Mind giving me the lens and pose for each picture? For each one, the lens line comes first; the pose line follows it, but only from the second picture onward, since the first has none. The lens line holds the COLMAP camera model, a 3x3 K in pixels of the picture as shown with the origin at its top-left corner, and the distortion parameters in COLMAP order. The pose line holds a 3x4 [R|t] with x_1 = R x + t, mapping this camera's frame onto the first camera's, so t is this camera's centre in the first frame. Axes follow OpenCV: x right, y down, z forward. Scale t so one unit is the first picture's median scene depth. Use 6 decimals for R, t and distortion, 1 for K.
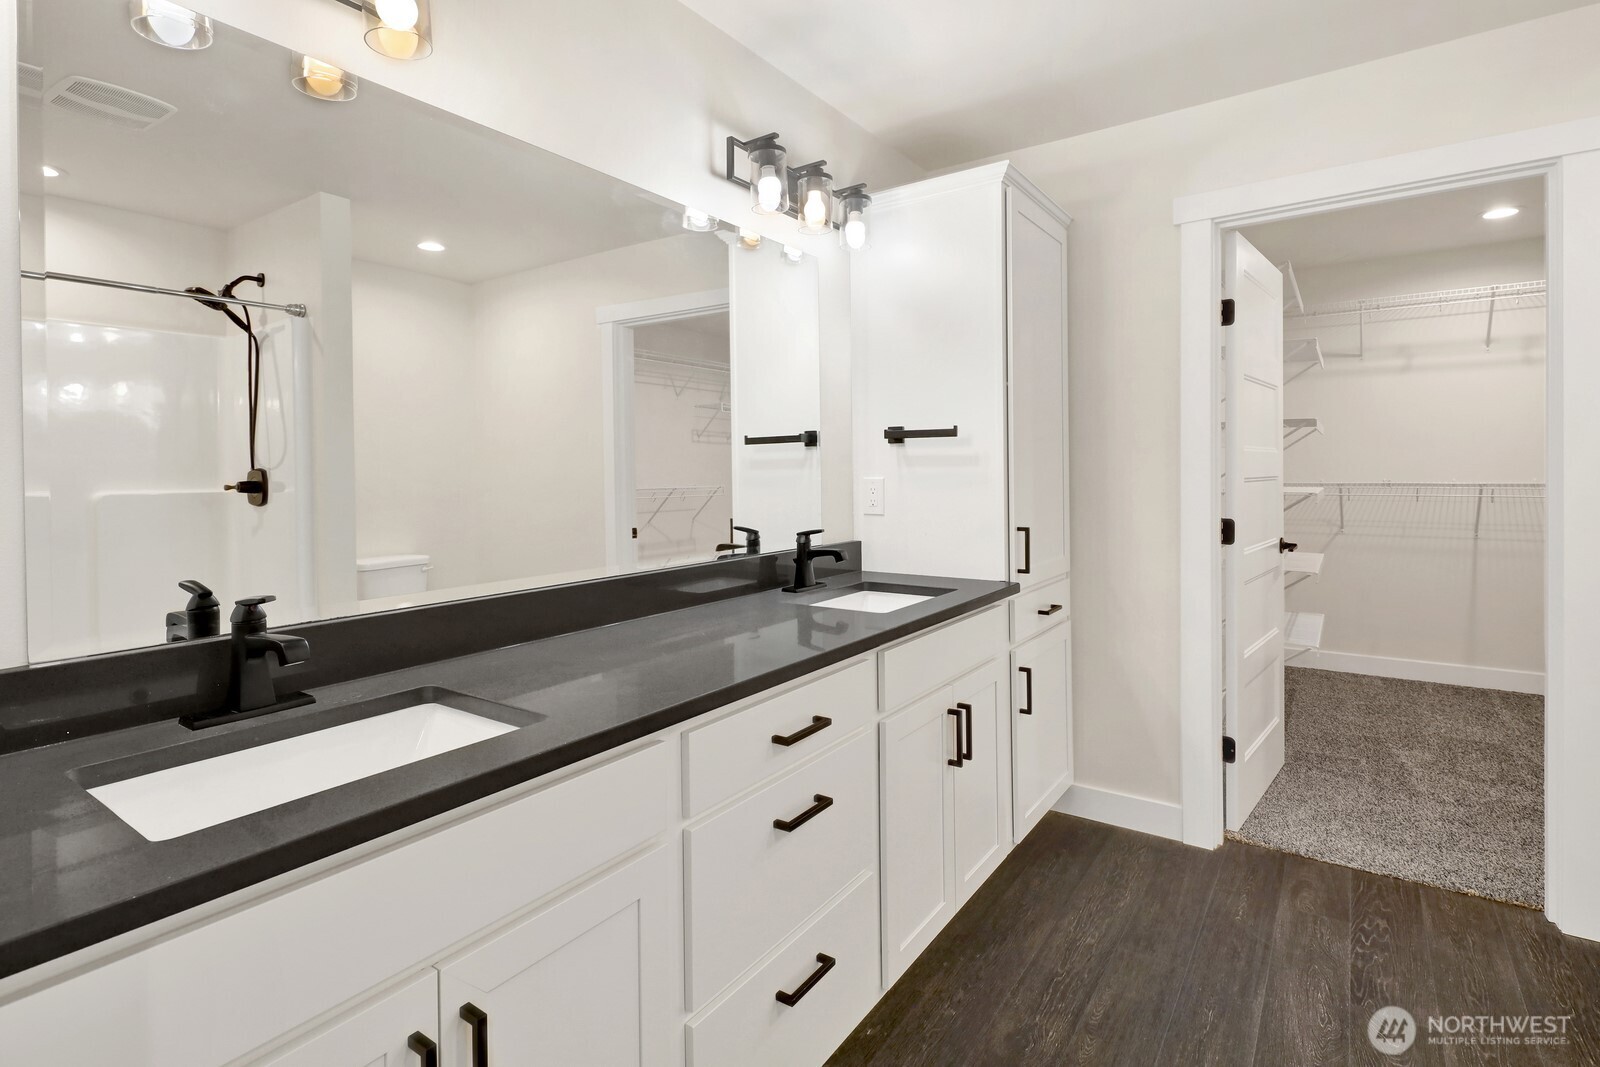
lens RADIAL K [[779.2, 0, 811.5], [0, 779.2, 499.5], [0, 0, 1]] dist [0.002525, -0.002090]
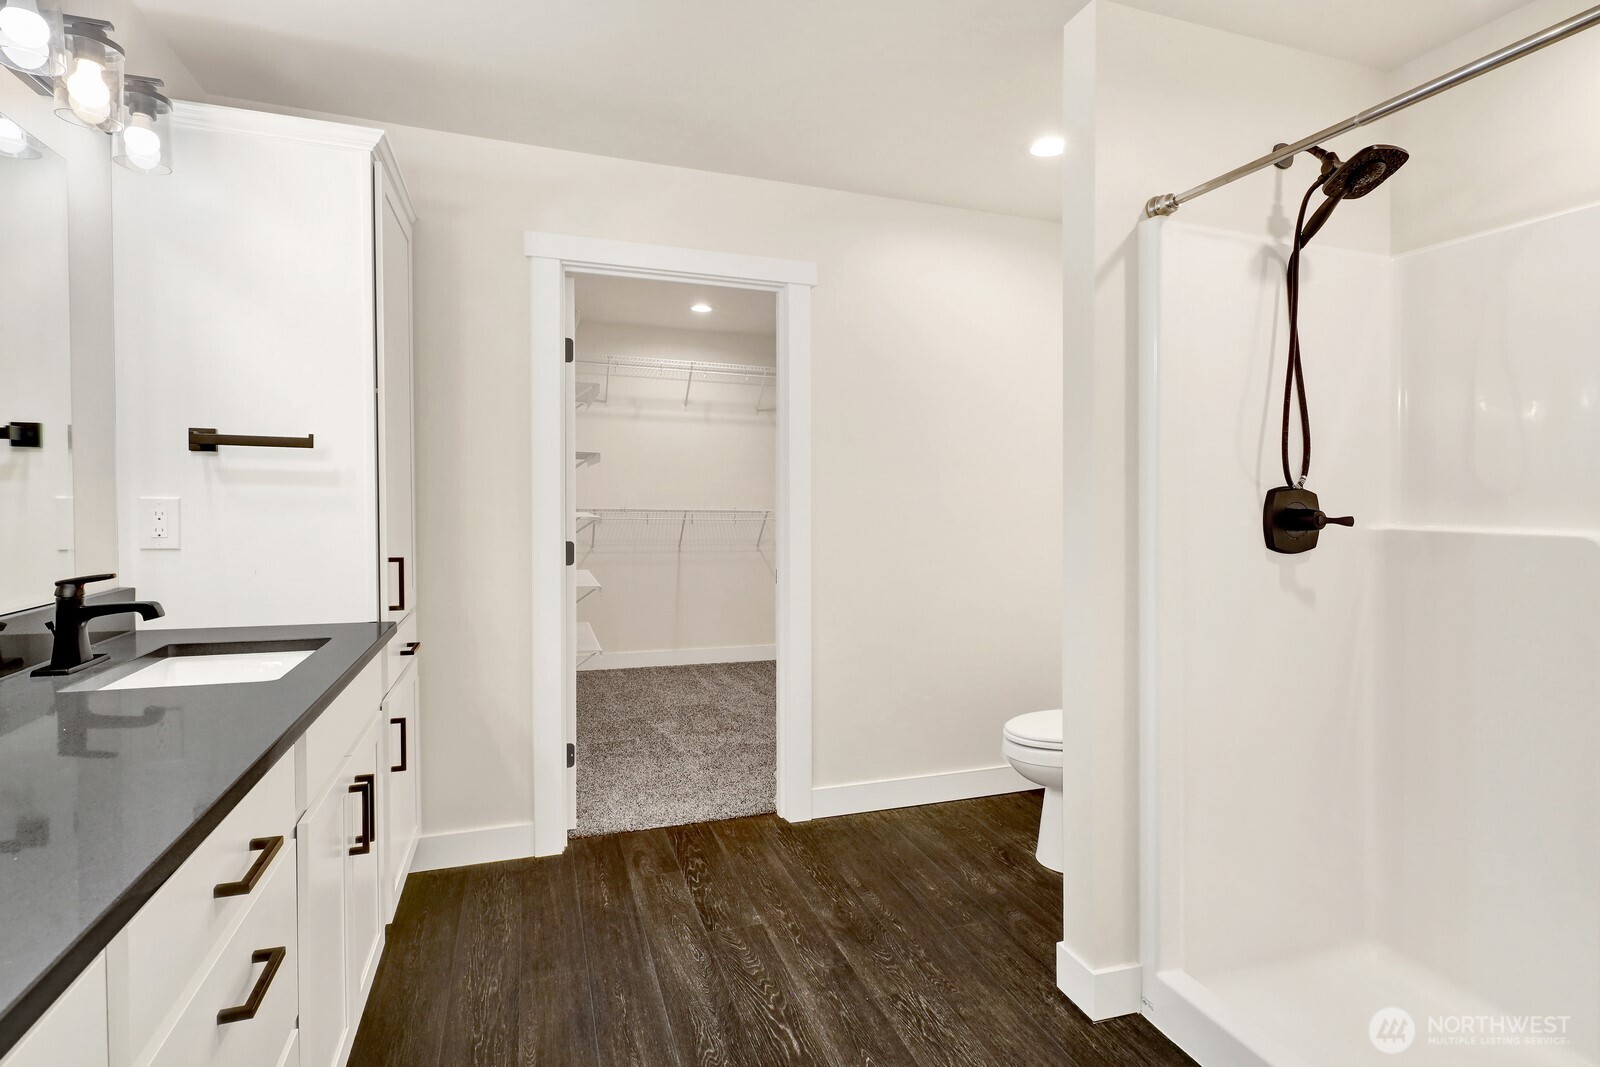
lens RADIAL K [[779.2, 0, 800.5], [0, 779.2, 521.2], [0, 0, 1]] dist [0.002525, -0.002090]
pose [[0.586947, -0.006144, 0.809602, -0.167499], [0.008598, 0.999962, 0.001355, -0.002254], [-0.809580, 0.006165, 0.586978, 0.121453]]
